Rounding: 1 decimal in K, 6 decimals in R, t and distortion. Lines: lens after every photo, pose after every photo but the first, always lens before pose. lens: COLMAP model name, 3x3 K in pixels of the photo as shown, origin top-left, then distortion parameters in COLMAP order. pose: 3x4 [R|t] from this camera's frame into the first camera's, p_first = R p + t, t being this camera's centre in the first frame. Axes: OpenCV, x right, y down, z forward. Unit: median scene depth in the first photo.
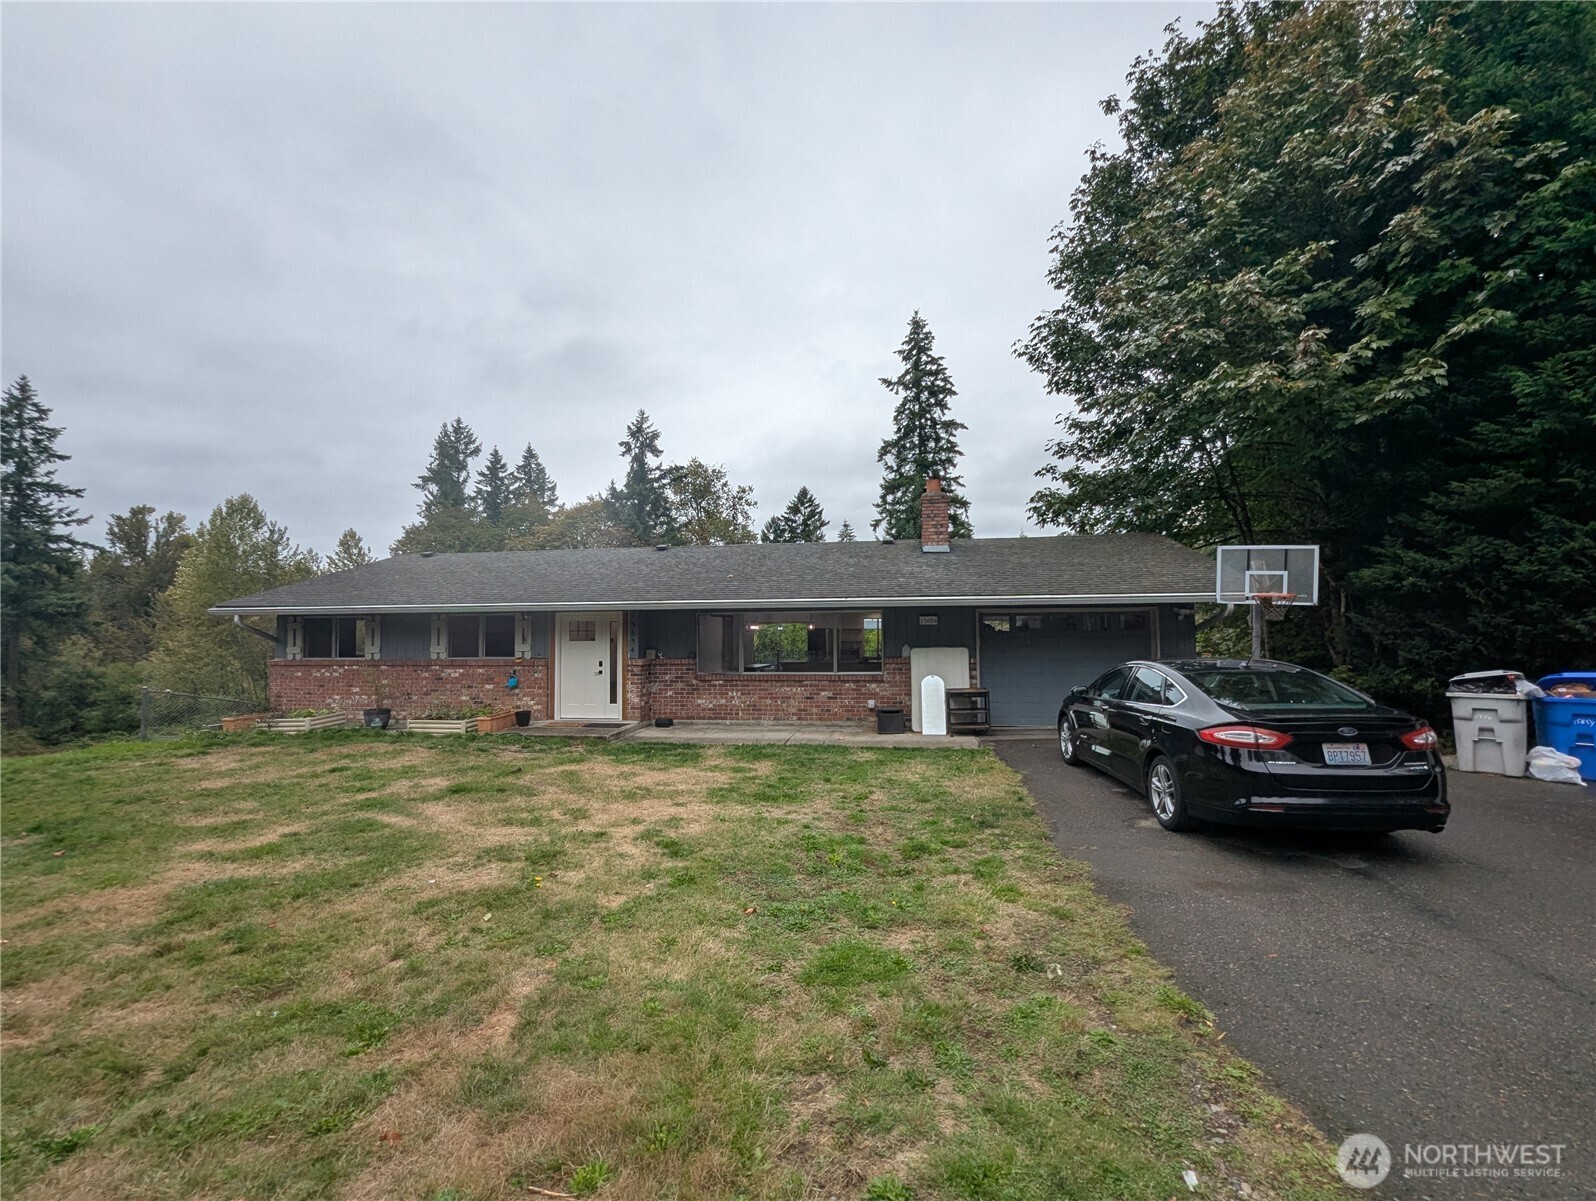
lens RADIAL K [[659.0, 0, 808.6], [0, 659.0, 613.1], [0, 0, 1]] dist [0.001368, -0.004203]
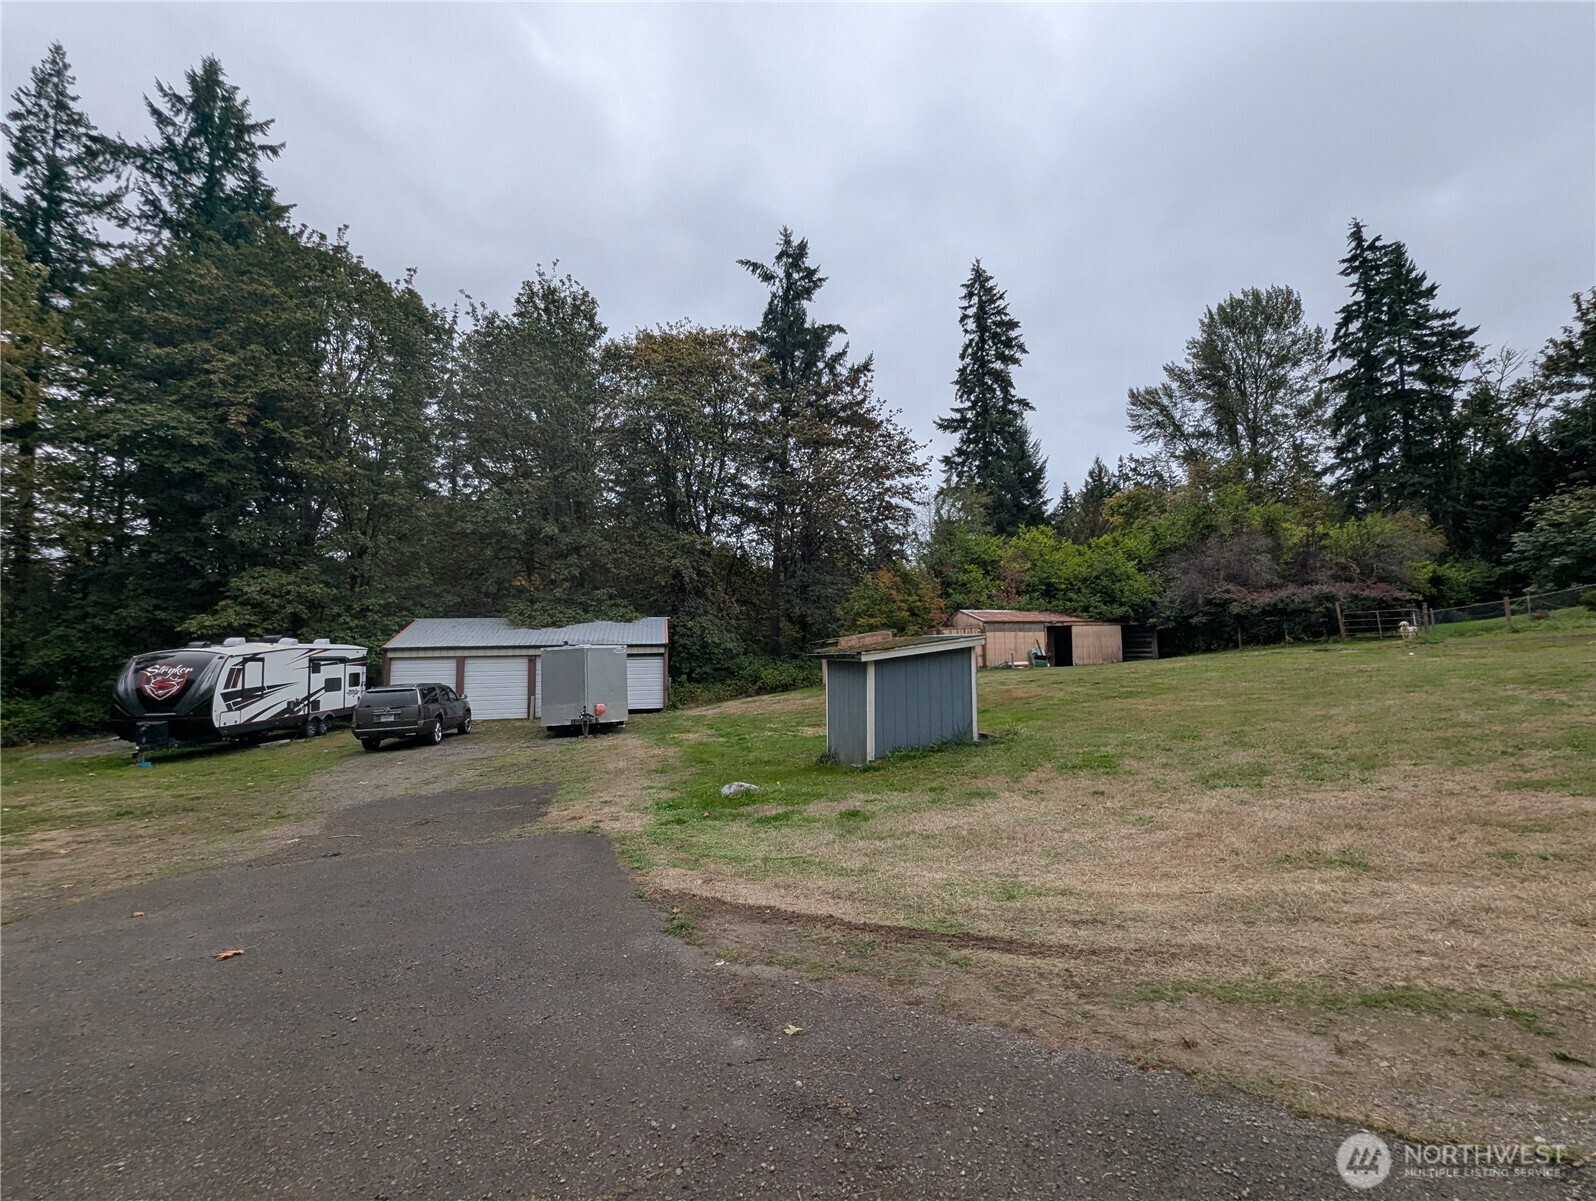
lens RADIAL K [[672.4, 0, 791.9], [0, 672.4, 602.9], [0, 0, 1]] dist [0.015499, -0.012138]
pose [[0.675556, 0.054316, 0.735305, -0.800102], [-0.017648, 0.998188, -0.057522, 0.138985], [-0.737097, 0.025883, 0.675291, 0.546231]]
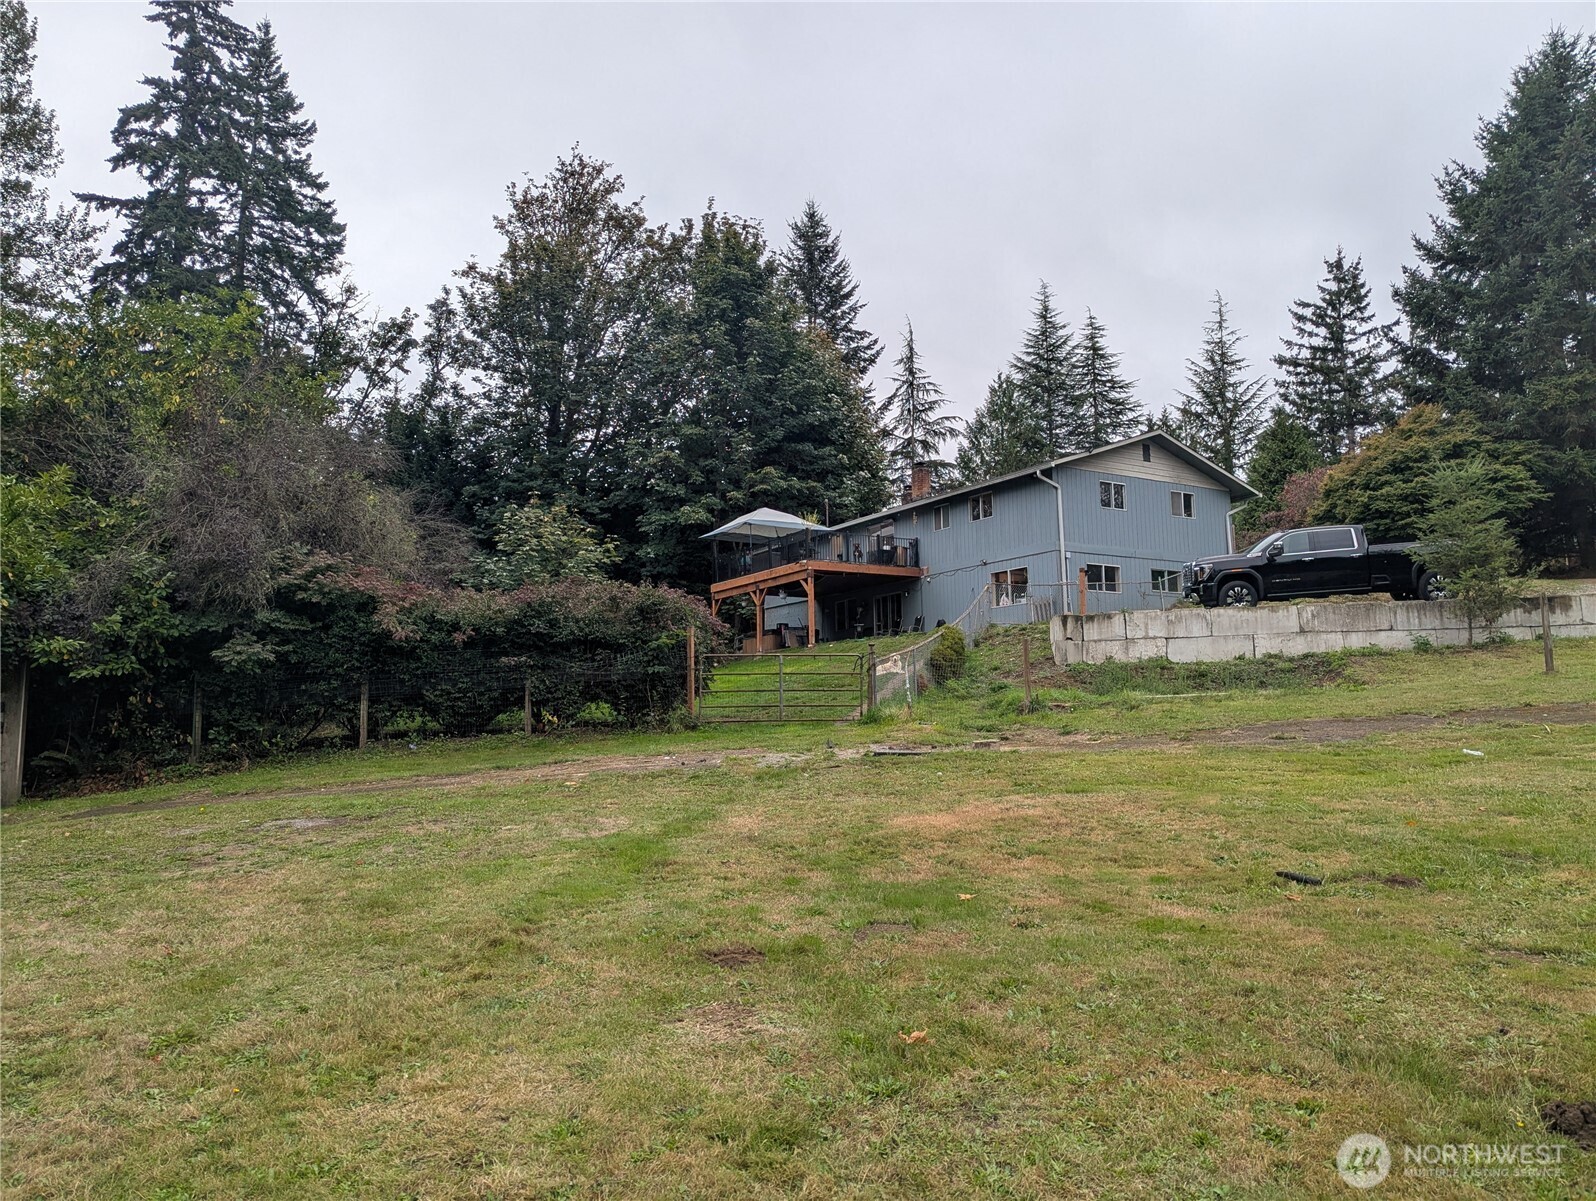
lens RADIAL K [[1122.5, 0, 806.6], [0, 1122.5, 591.1], [0, 0, 1]] dist [0.061041, -0.083415]
pose [[-0.657006, 0.112074, 0.745508, -0.465576], [-0.003961, 0.988361, -0.152073, 0.142095], [-0.753875, -0.102866, -0.648916, 0.754446]]
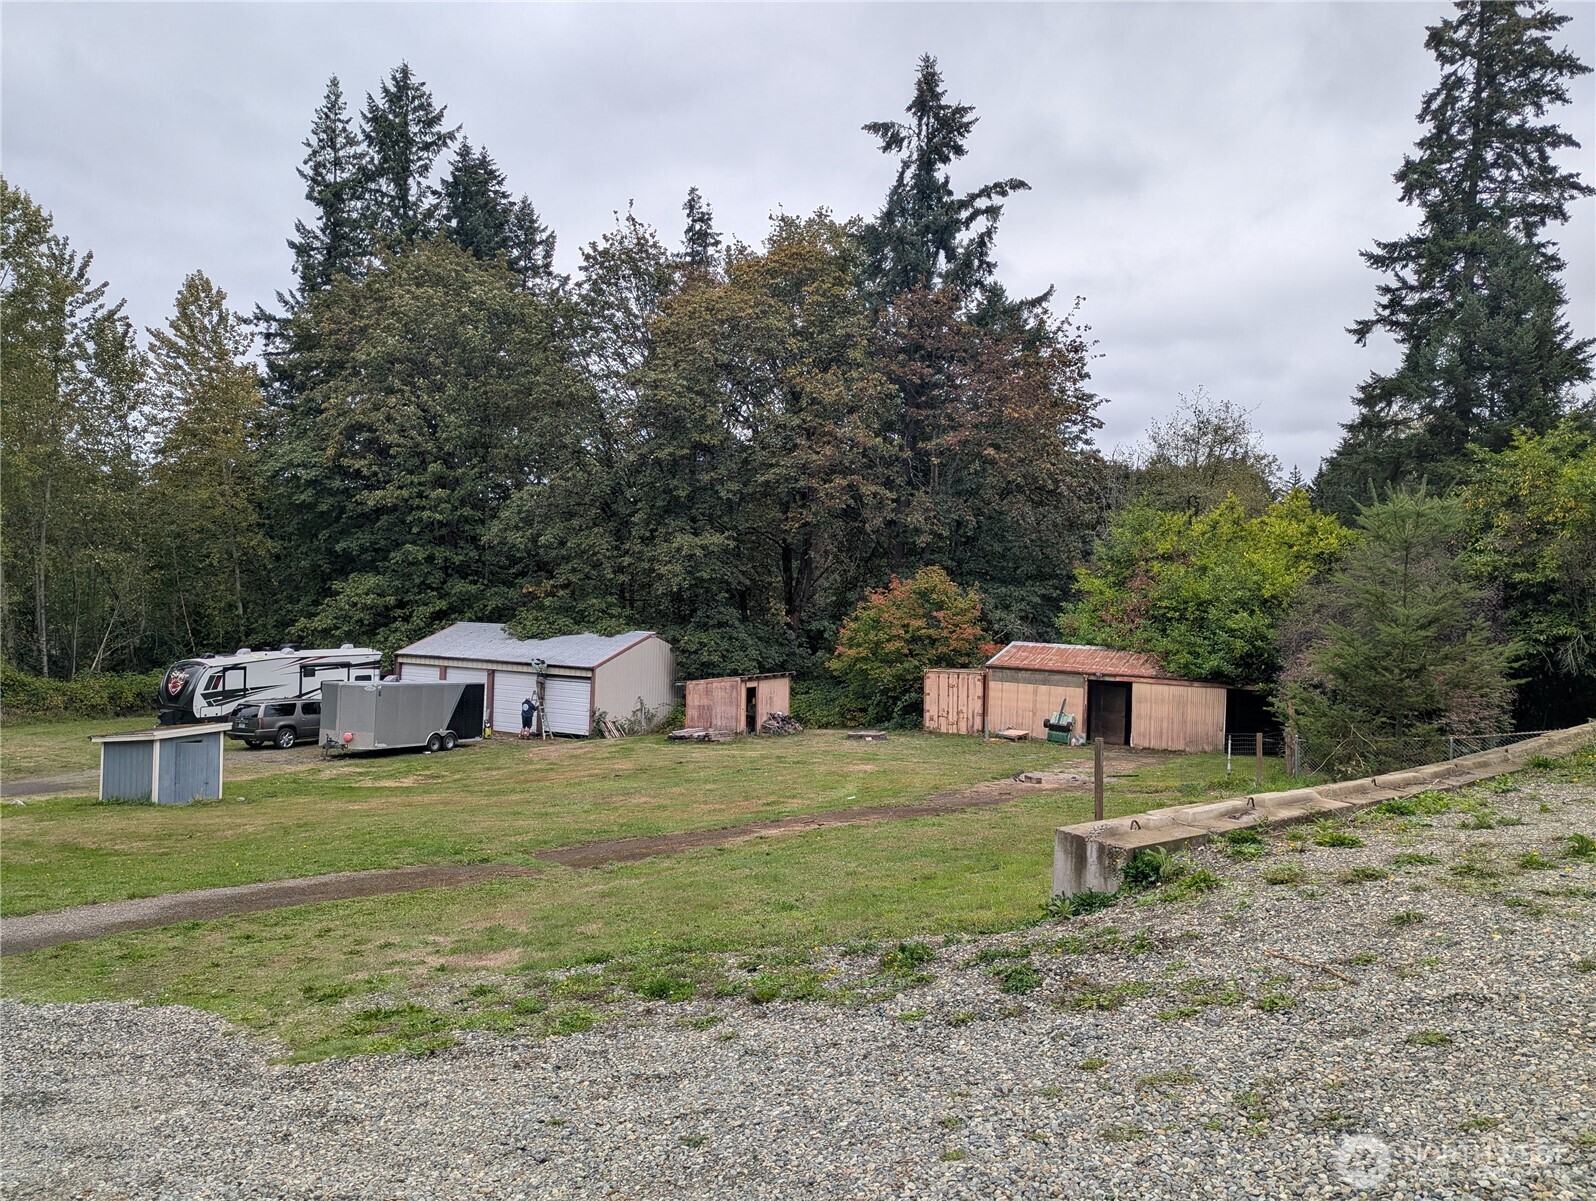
lens RADIAL K [[1109.7, 0, 798.0], [0, 1109.7, 600.5], [0, 0, 1]] dist [0.091723, -0.082052]
pose [[0.992575, 0.040196, 0.114804, -0.451520], [-0.045360, 0.998056, 0.042728, 0.059156], [-0.112863, -0.047619, 0.992469, 0.189233]]
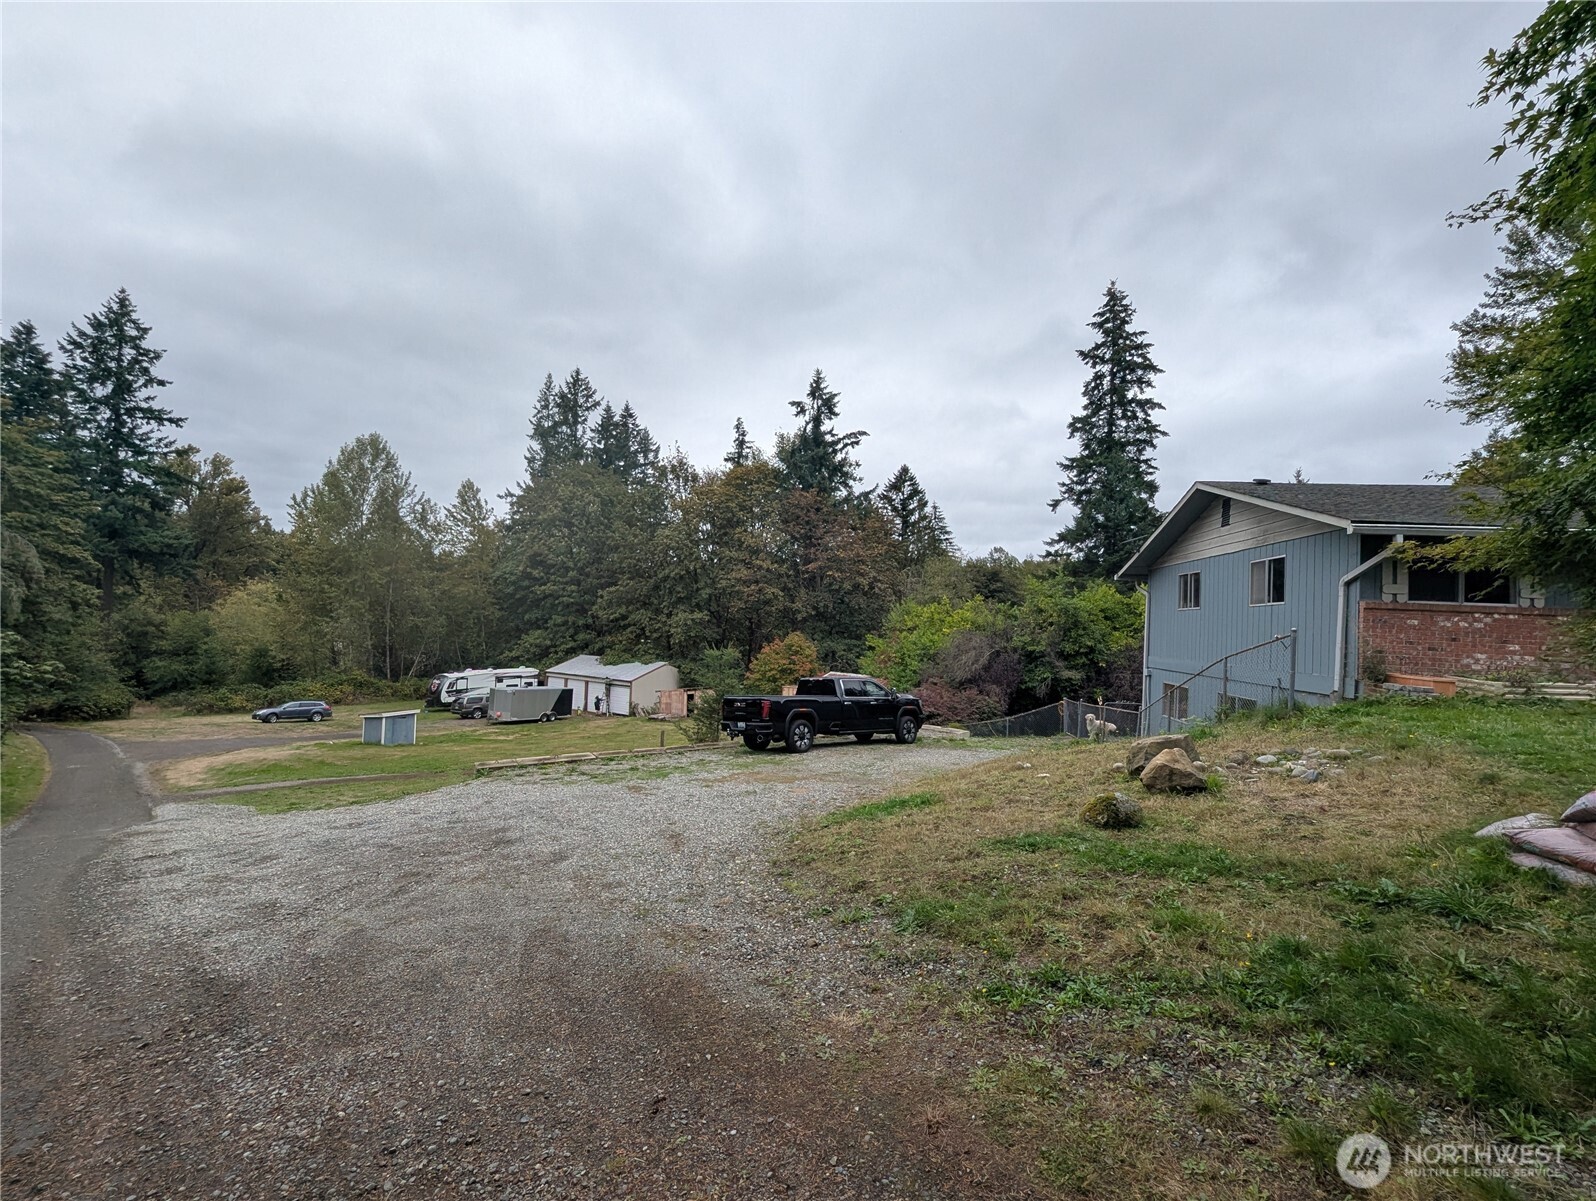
lens RADIAL K [[659.0, 0, 808.6], [0, 659.0, 613.1], [0, 0, 1]] dist [0.001368, -0.004203]
pose [[0.998193, 0.049380, 0.034229, -0.300018], [-0.050163, 0.998490, 0.022402, 0.020271], [-0.033071, -0.024078, 0.999163, 0.058548]]
